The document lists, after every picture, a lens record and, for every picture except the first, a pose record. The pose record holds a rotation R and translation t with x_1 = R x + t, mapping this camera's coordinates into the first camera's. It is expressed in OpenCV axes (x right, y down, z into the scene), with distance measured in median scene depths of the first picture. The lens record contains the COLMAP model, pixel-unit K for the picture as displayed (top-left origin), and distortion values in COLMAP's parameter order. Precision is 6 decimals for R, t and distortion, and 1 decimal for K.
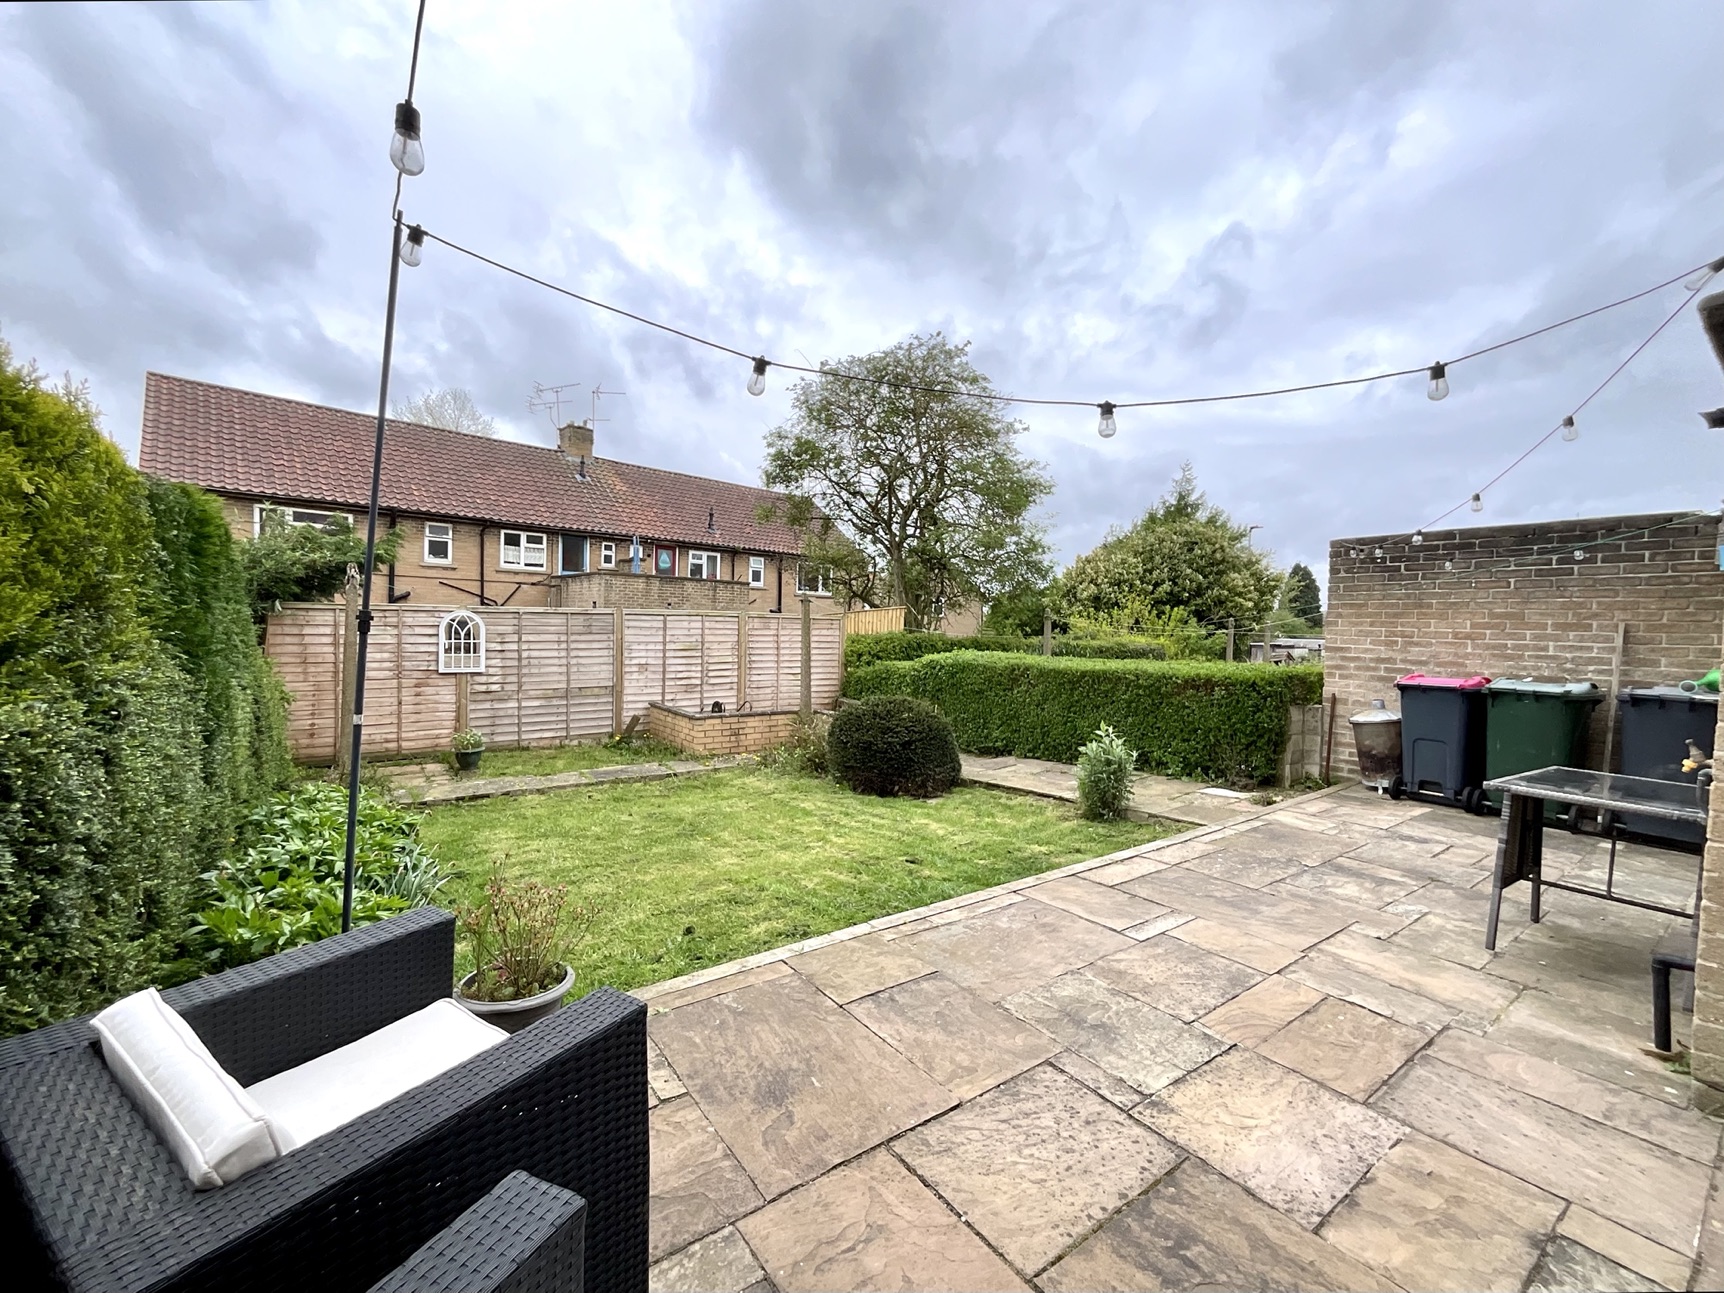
lens RADIAL K [[697.2, 0, 872.7], [0, 697.2, 648.0], [0, 0, 1]] dist [0.001924, 0.000140]
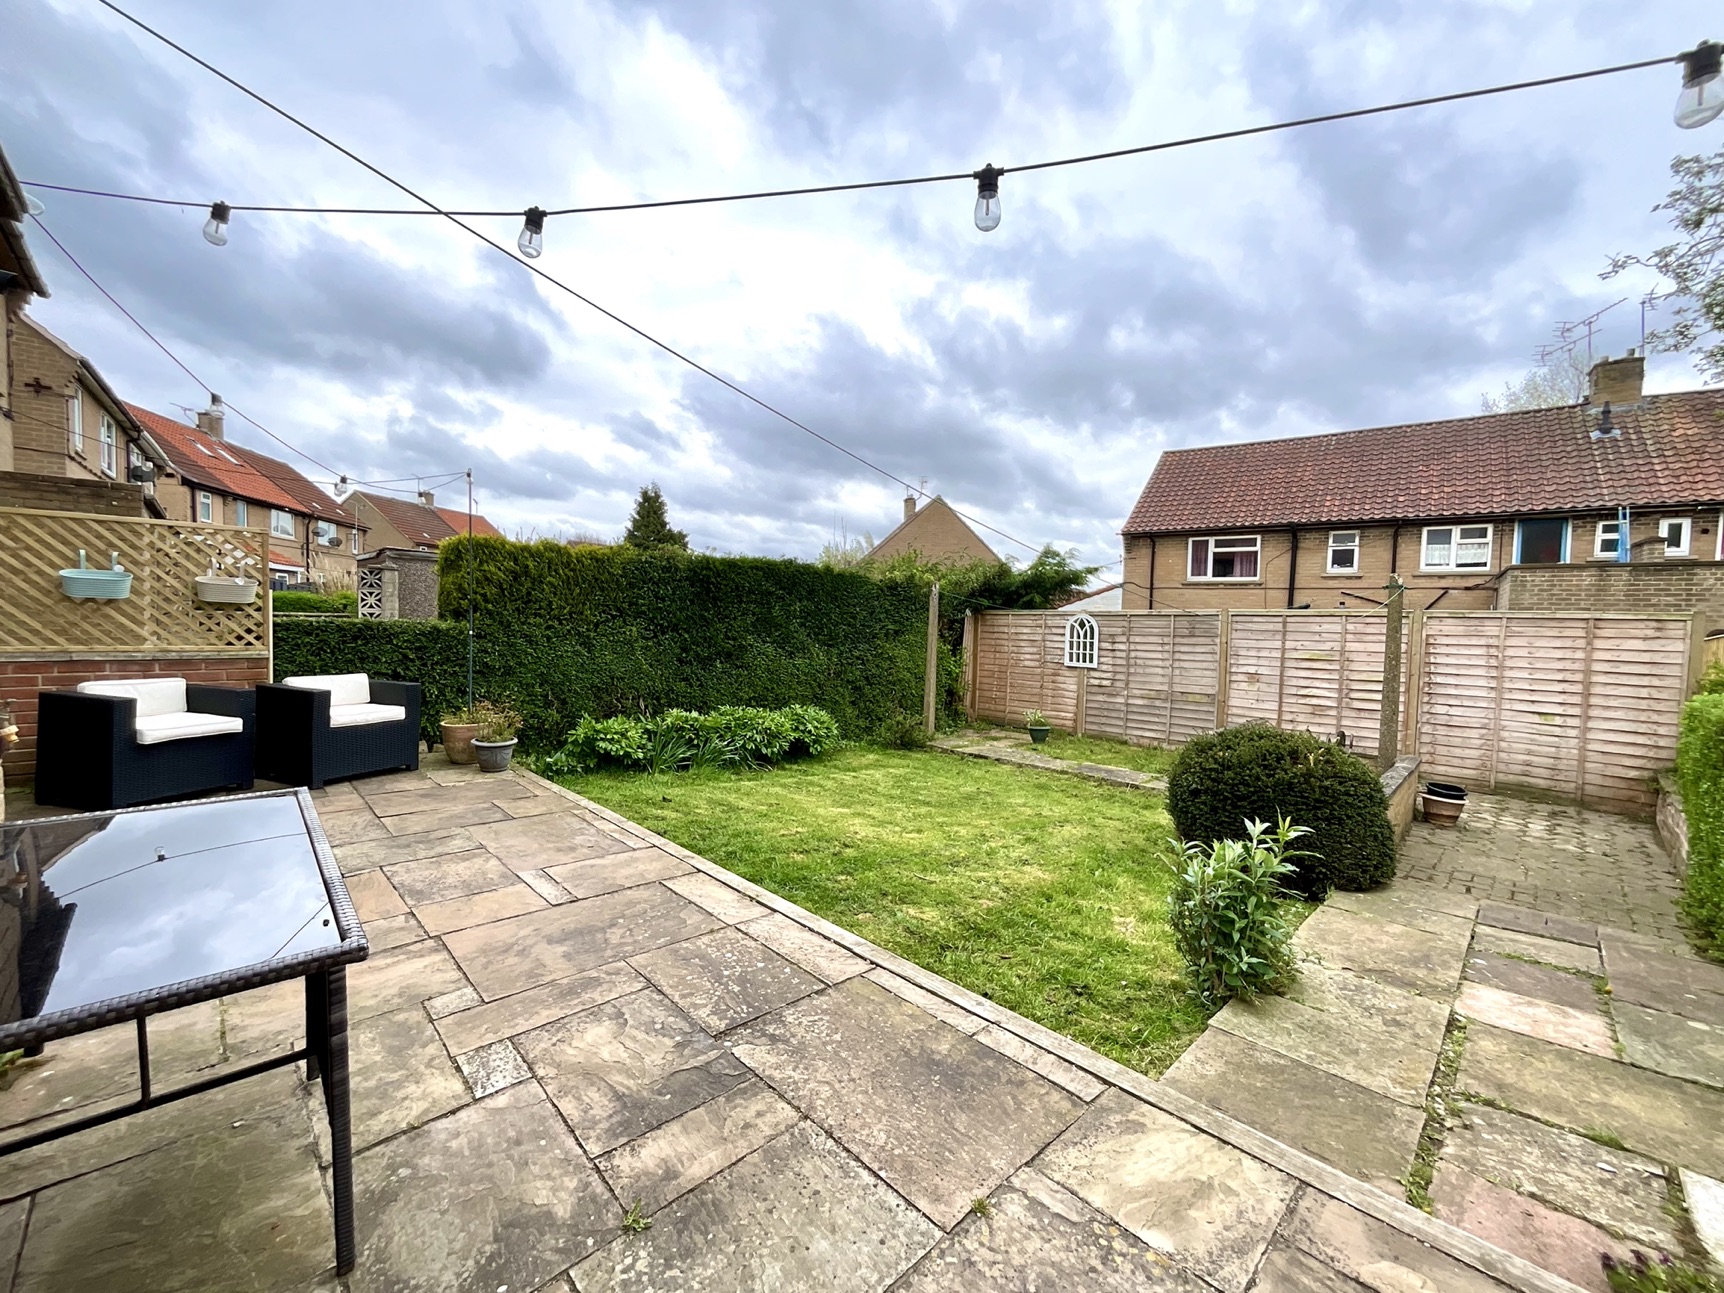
lens RADIAL K [[698.3, 0, 855.6], [0, 698.3, 648.8], [0, 0, 1]] dist [-0.002008, 0.000005]
pose [[0.124810, 0.023435, -0.991904, 0.481435], [-0.053470, 0.998427, 0.016861, 0.004902], [0.990739, 0.050933, 0.125867, 0.429207]]
